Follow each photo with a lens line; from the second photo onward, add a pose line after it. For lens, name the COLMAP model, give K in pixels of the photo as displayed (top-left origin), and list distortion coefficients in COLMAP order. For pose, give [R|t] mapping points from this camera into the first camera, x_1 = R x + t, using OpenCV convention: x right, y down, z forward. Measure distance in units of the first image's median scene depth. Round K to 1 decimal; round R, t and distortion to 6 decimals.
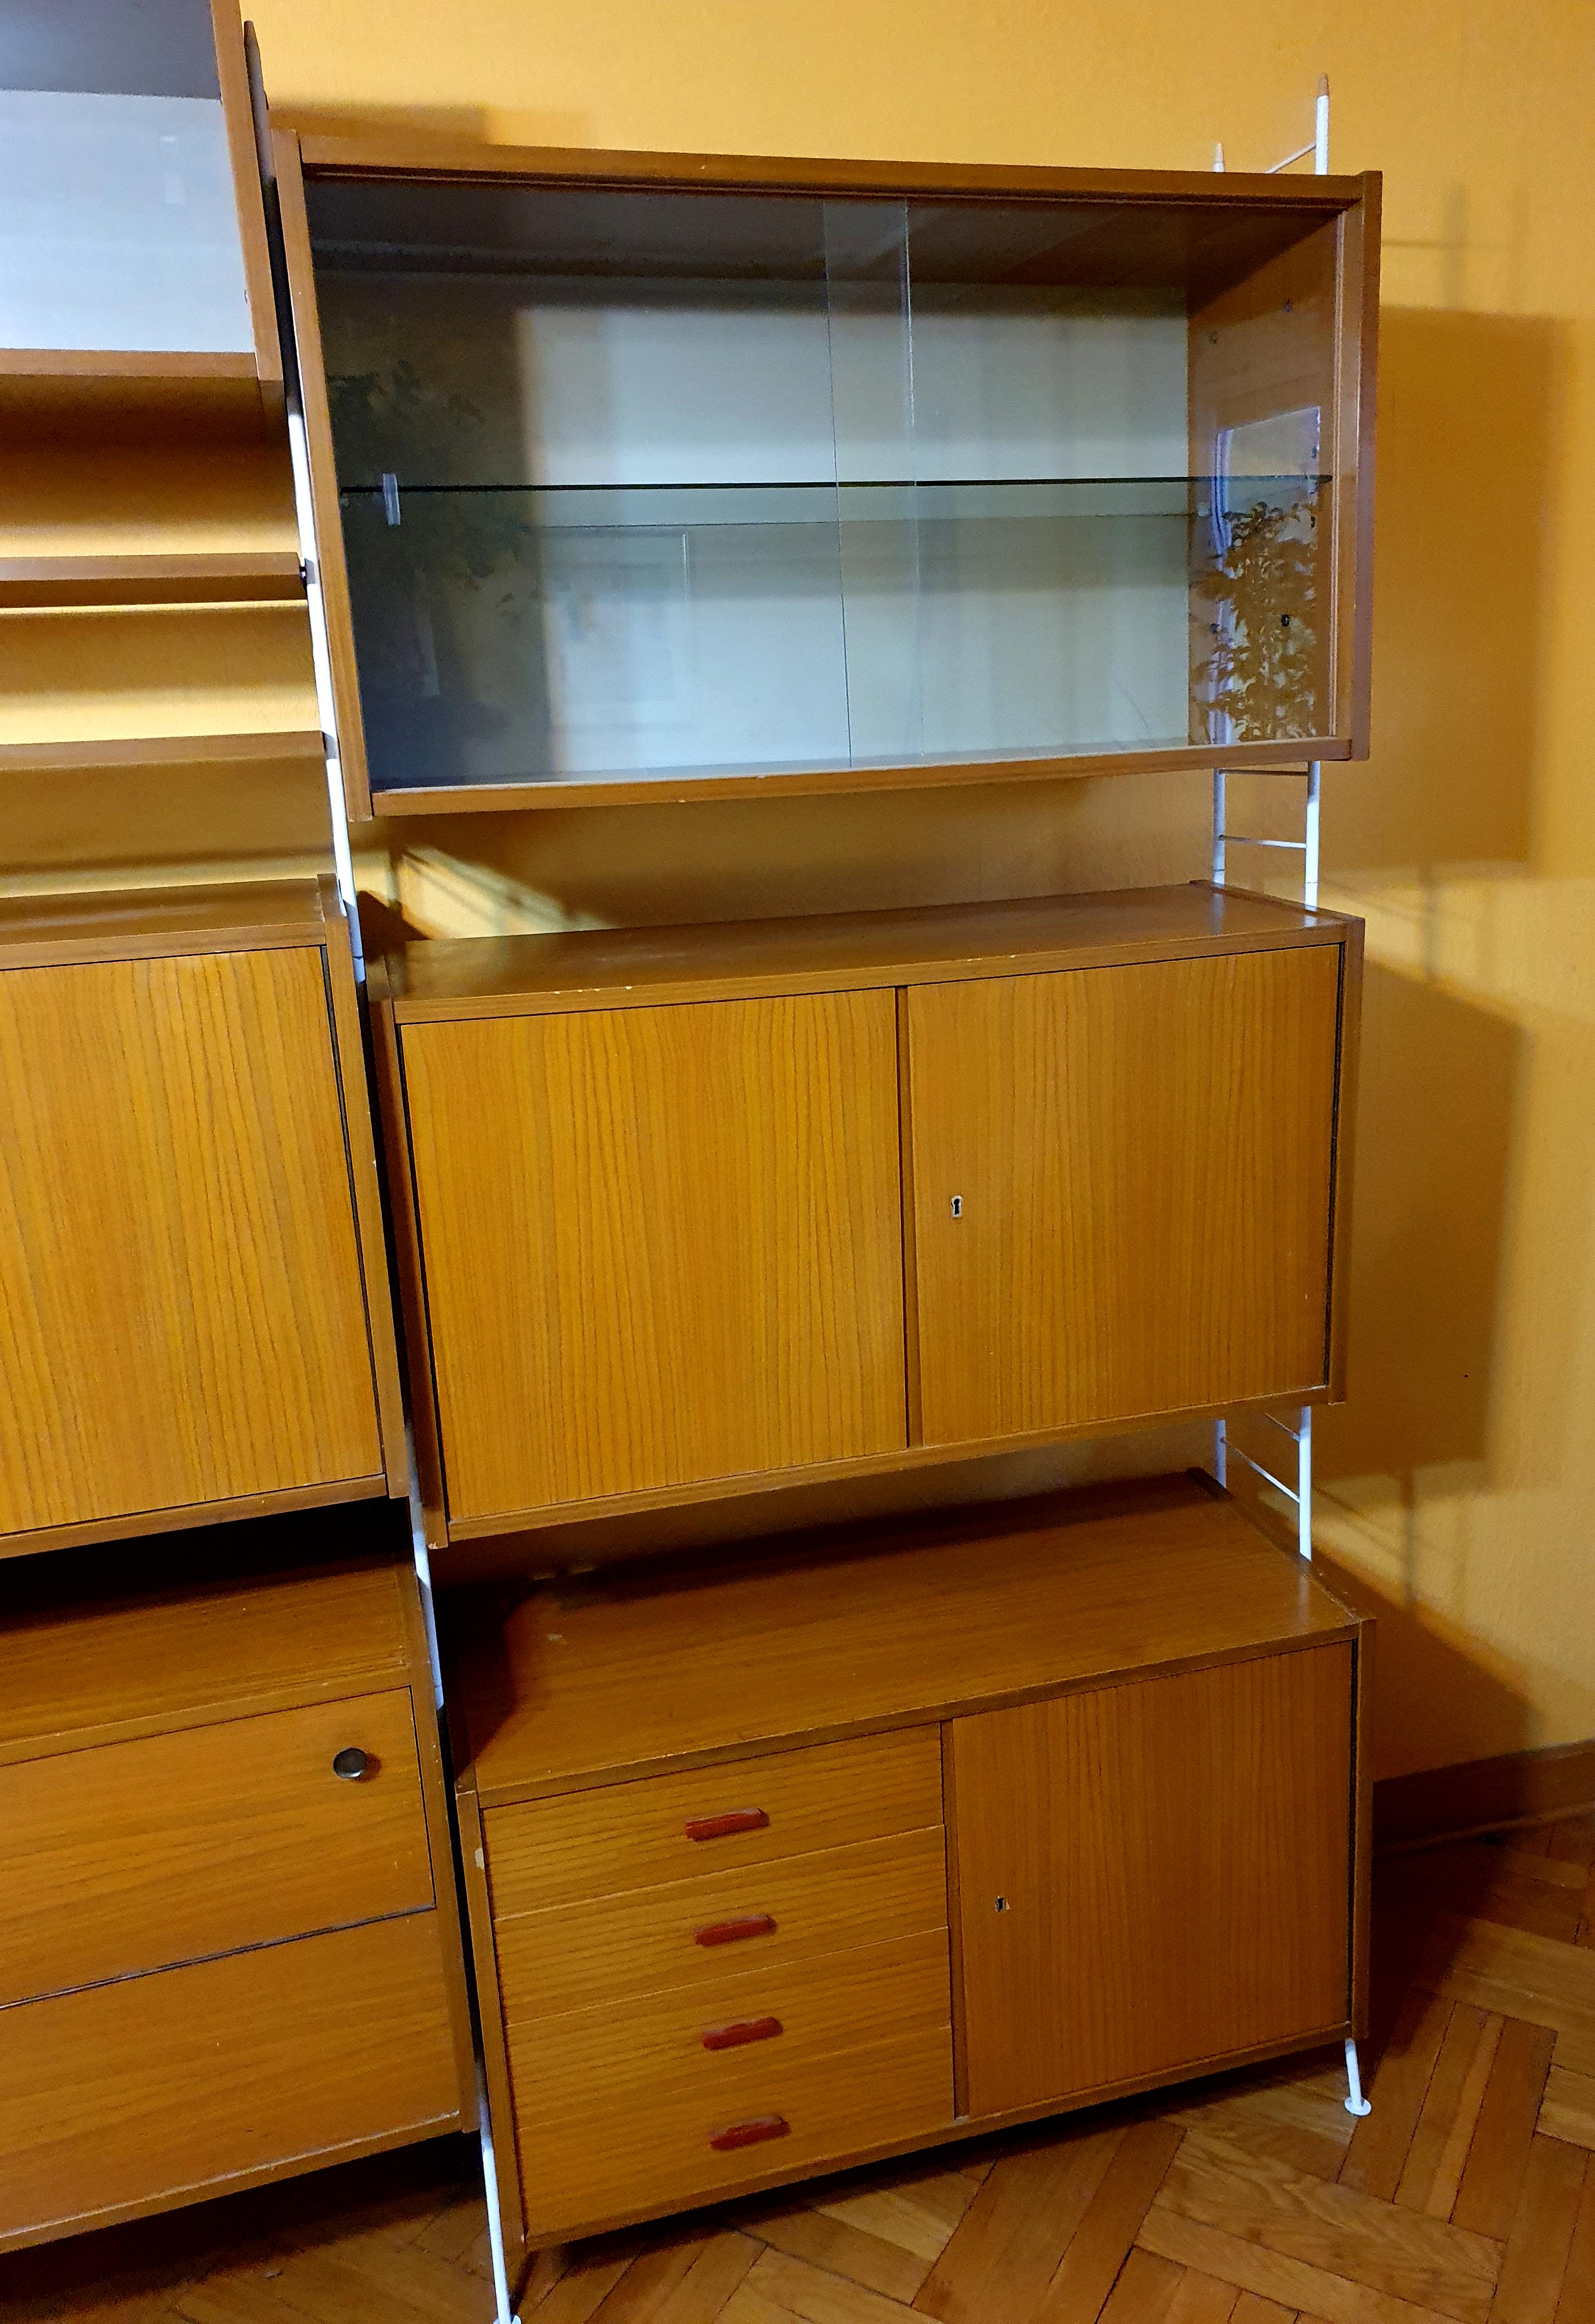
lens RADIAL K [[1816.3, 0, 900.0], [0, 1816.3, 1146.8], [0, 0, 1]] dist [0.002700, -0.001238]
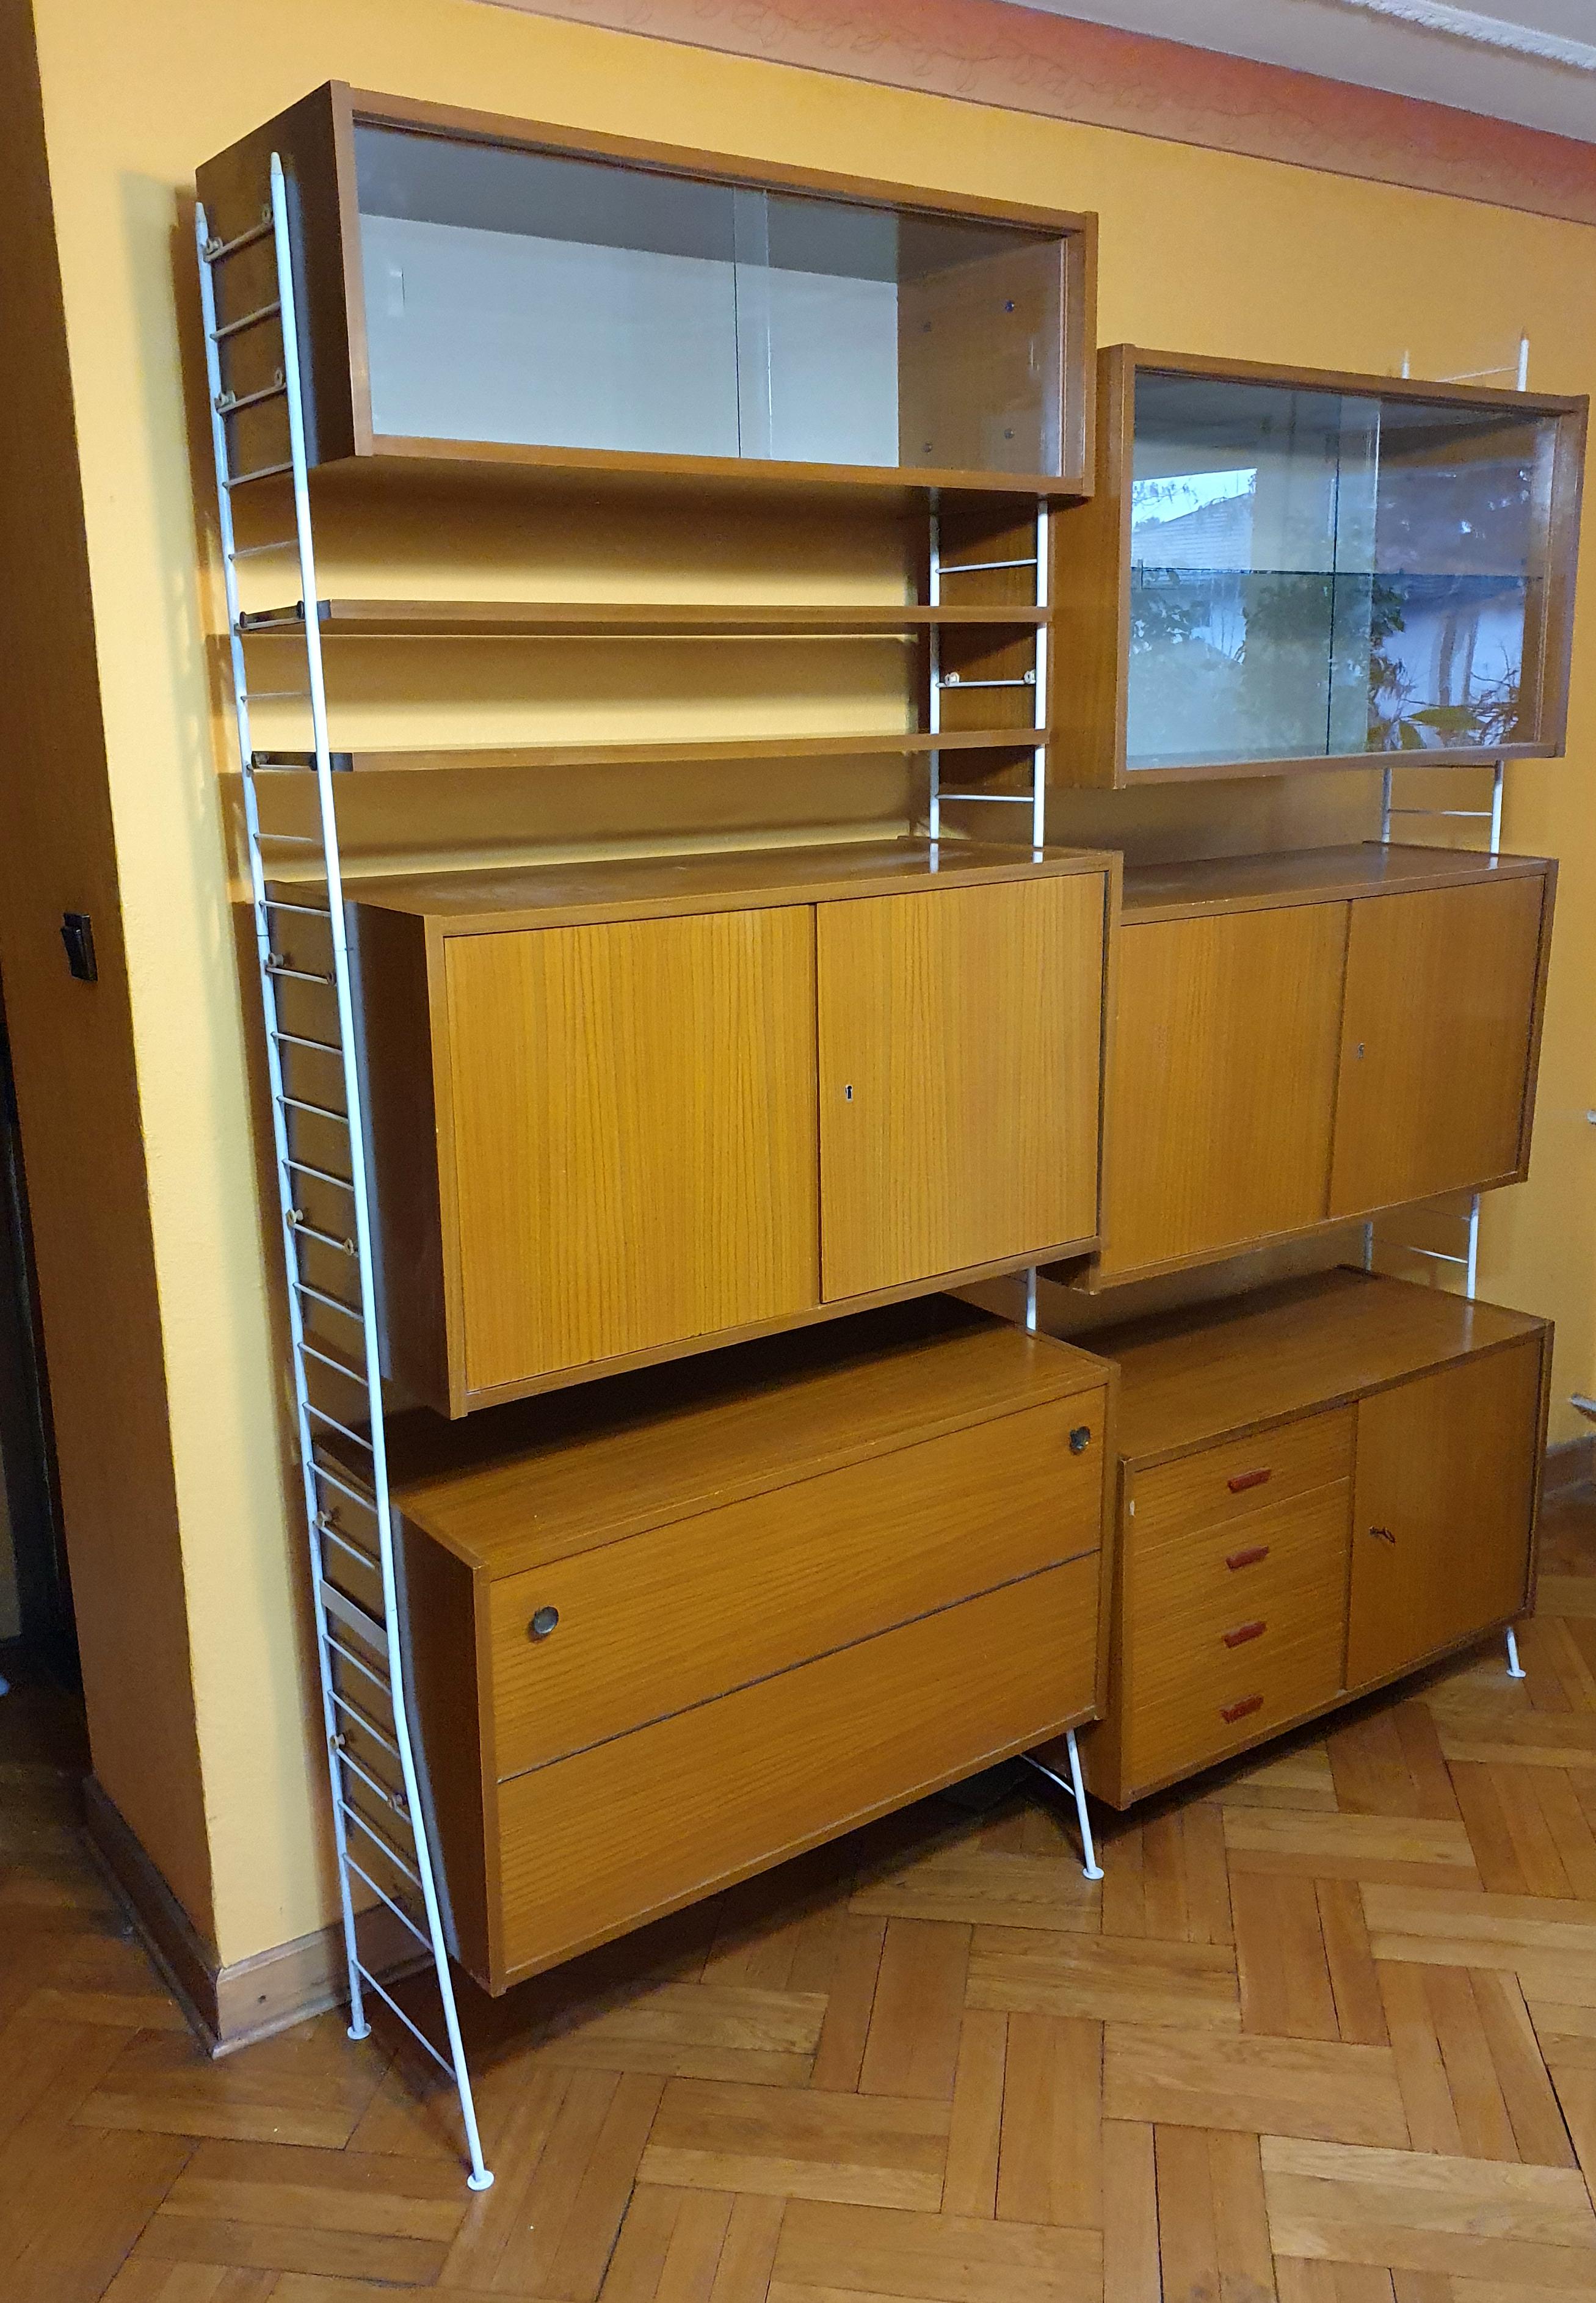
lens RADIAL K [[1927.1, 0, 798.0], [0, 1927.1, 1151.5], [0, 0, 1]] dist [0.004965, 0.011456]
pose [[0.946262, -0.052715, 0.319075, -0.892703], [0.058226, 0.998273, -0.007751, 0.098026], [-0.318115, 0.025913, 0.947698, -0.348212]]
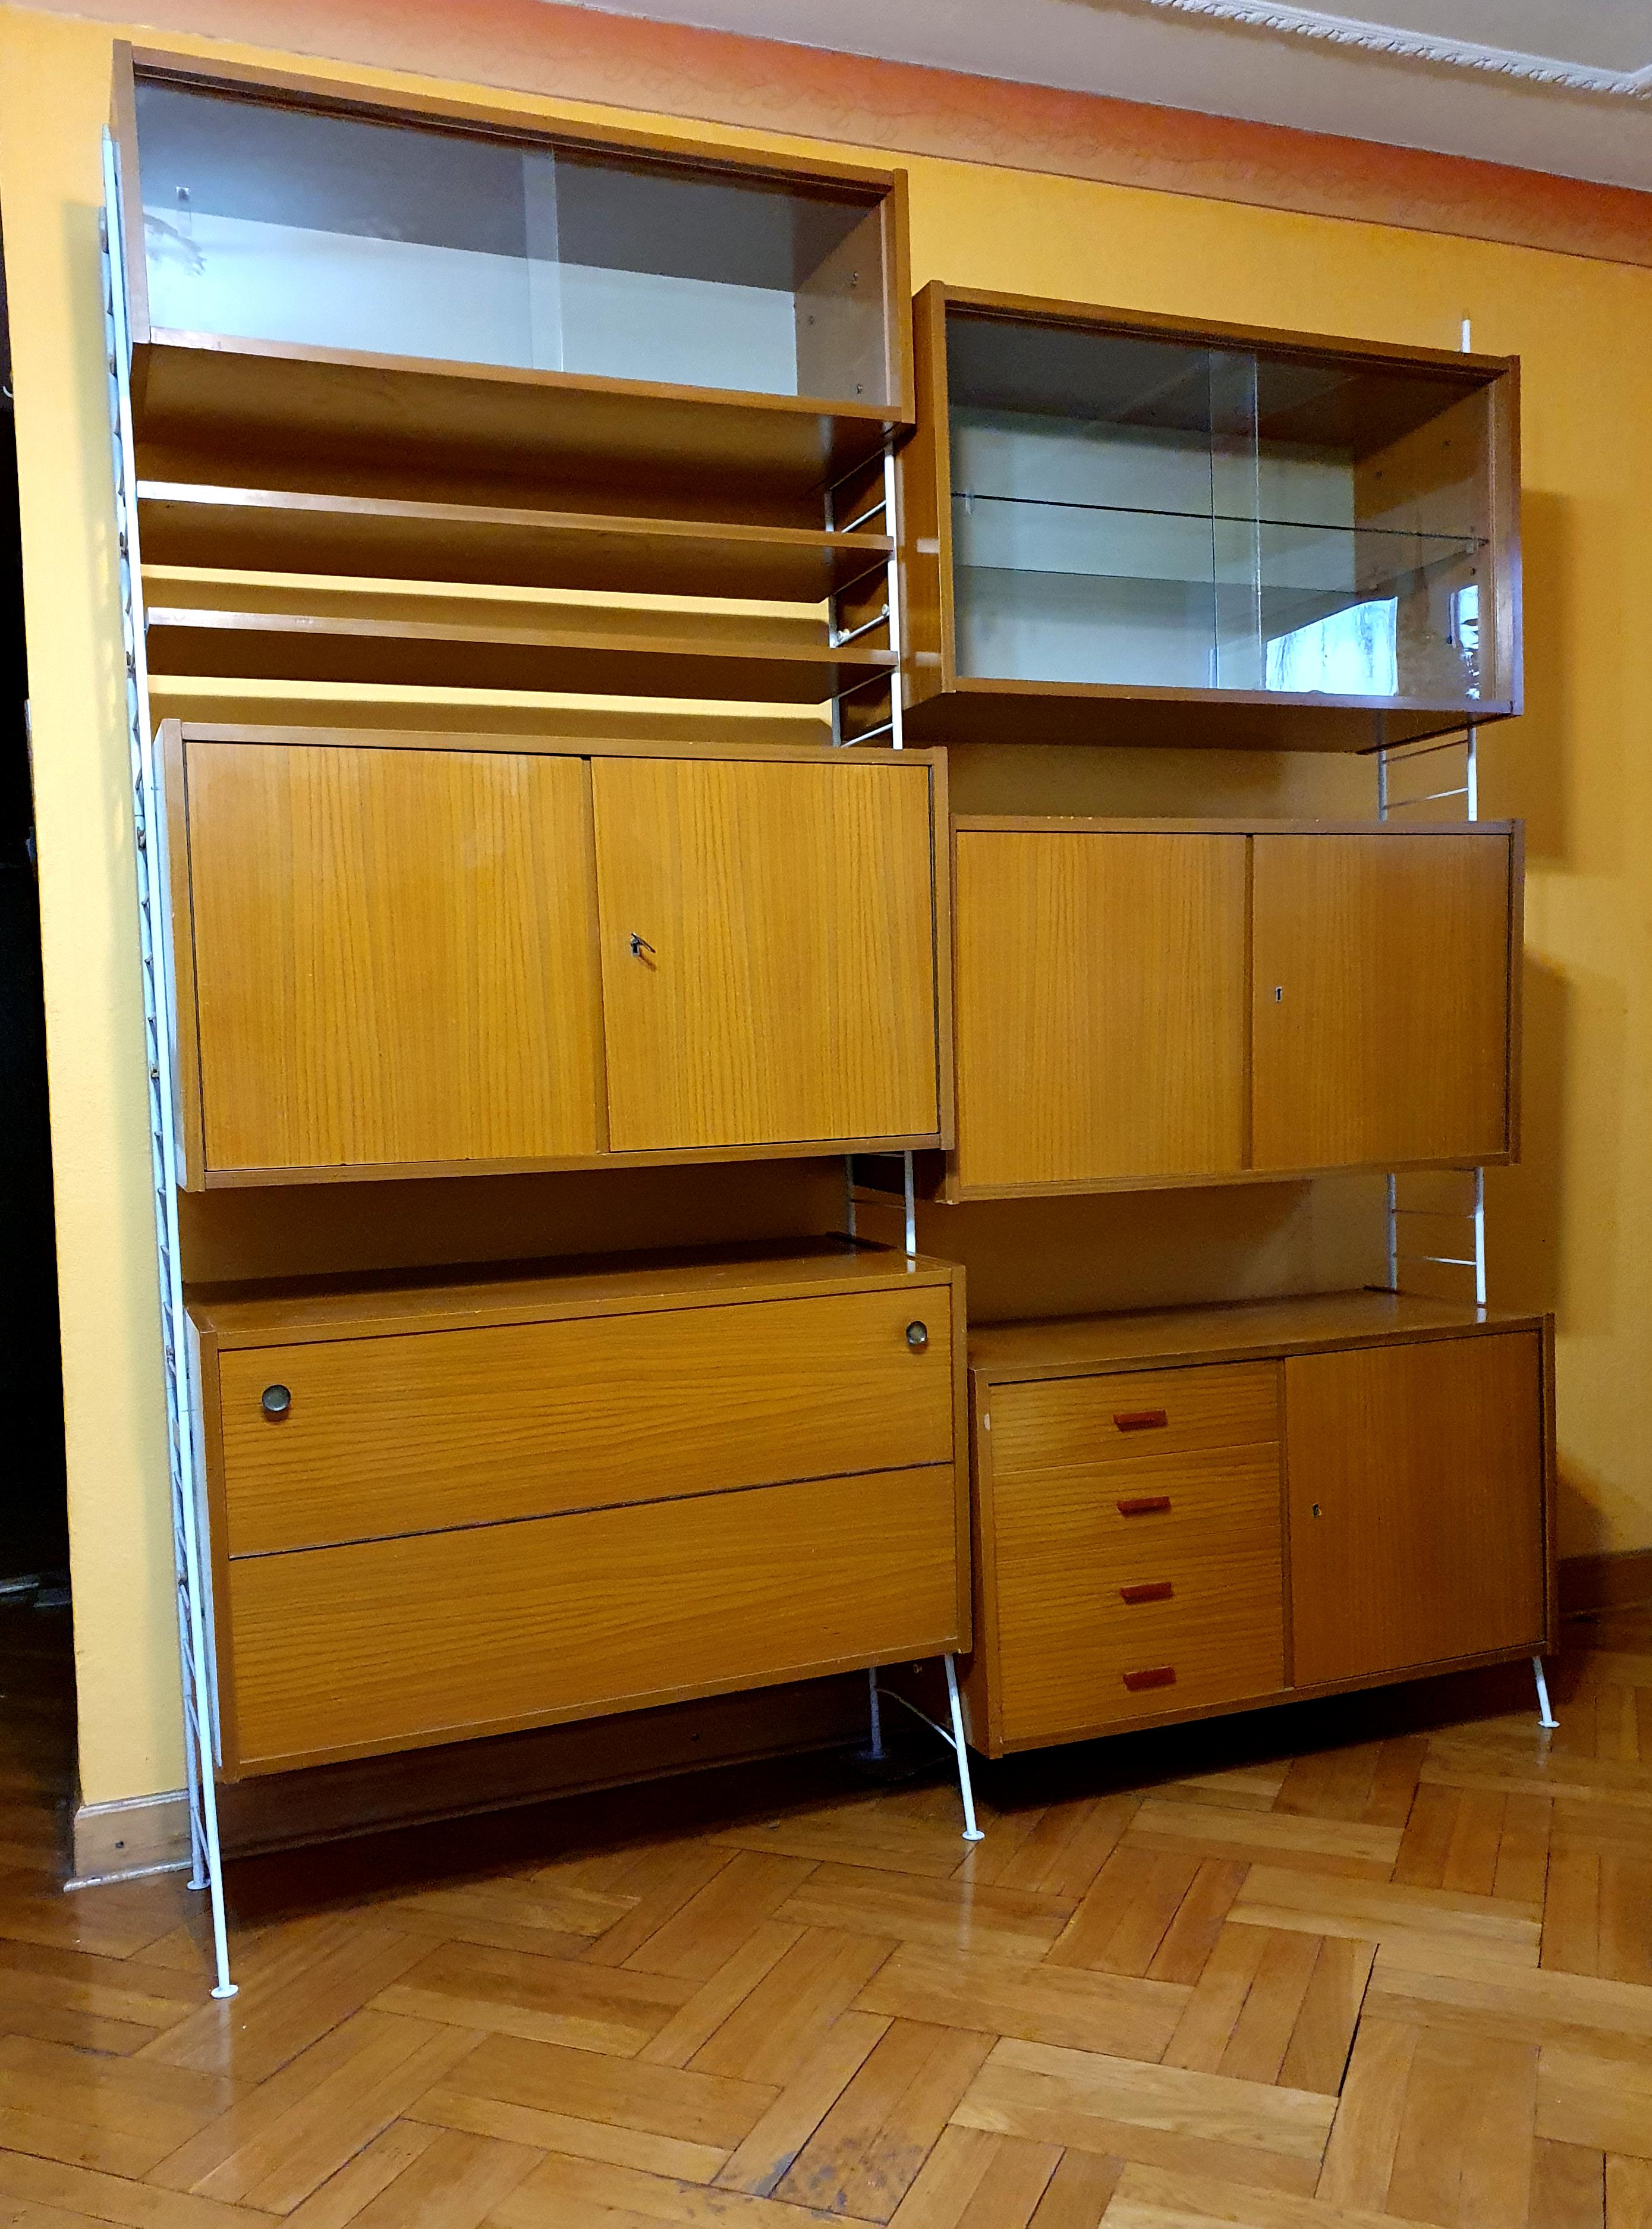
lens RADIAL K [[1875.9, 0, 822.4], [0, 1875.9, 1186.2], [0, 0, 1]] dist [0.010994, -0.004438]
pose [[0.995782, 0.000709, 0.091749, -0.460869], [0.015216, 0.984847, -0.172755, 0.428780], [-0.090481, 0.173423, 0.980682, -0.415450]]
